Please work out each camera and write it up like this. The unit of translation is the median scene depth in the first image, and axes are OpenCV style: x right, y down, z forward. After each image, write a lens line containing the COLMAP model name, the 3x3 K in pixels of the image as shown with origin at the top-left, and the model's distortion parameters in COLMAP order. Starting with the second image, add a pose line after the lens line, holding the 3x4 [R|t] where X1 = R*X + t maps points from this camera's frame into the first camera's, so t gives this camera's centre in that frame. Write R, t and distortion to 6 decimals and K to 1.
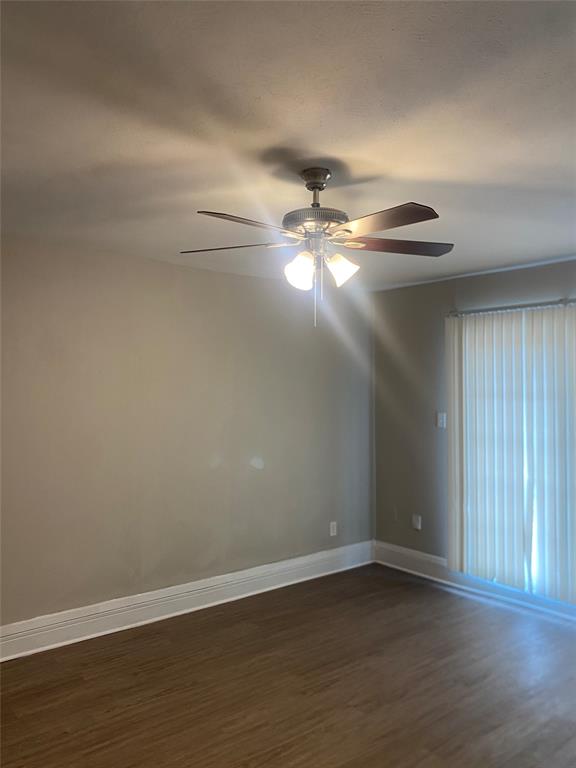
lens RADIAL K [[598.0, 0, 288.0], [0, 598.0, 384.0], [0, 0, 1]] dist [0.008180, 0.005175]
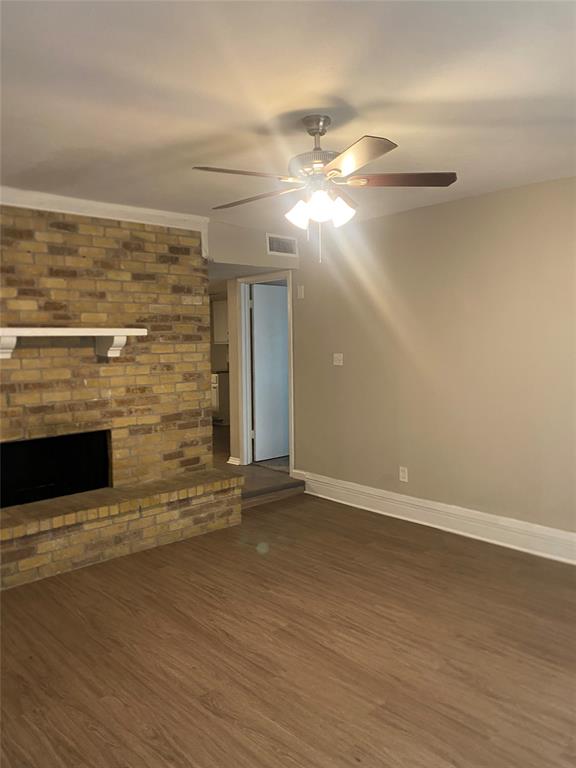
lens RADIAL K [[579.7, 0, 288.0], [0, 579.7, 384.0], [0, 0, 1]] dist [-0.000516, -0.000205]
pose [[0.060035, 0.070991, -0.995669, 0.965097], [0.030505, 0.996871, 0.072916, 0.031531], [0.997730, -0.034751, 0.057682, 0.718285]]
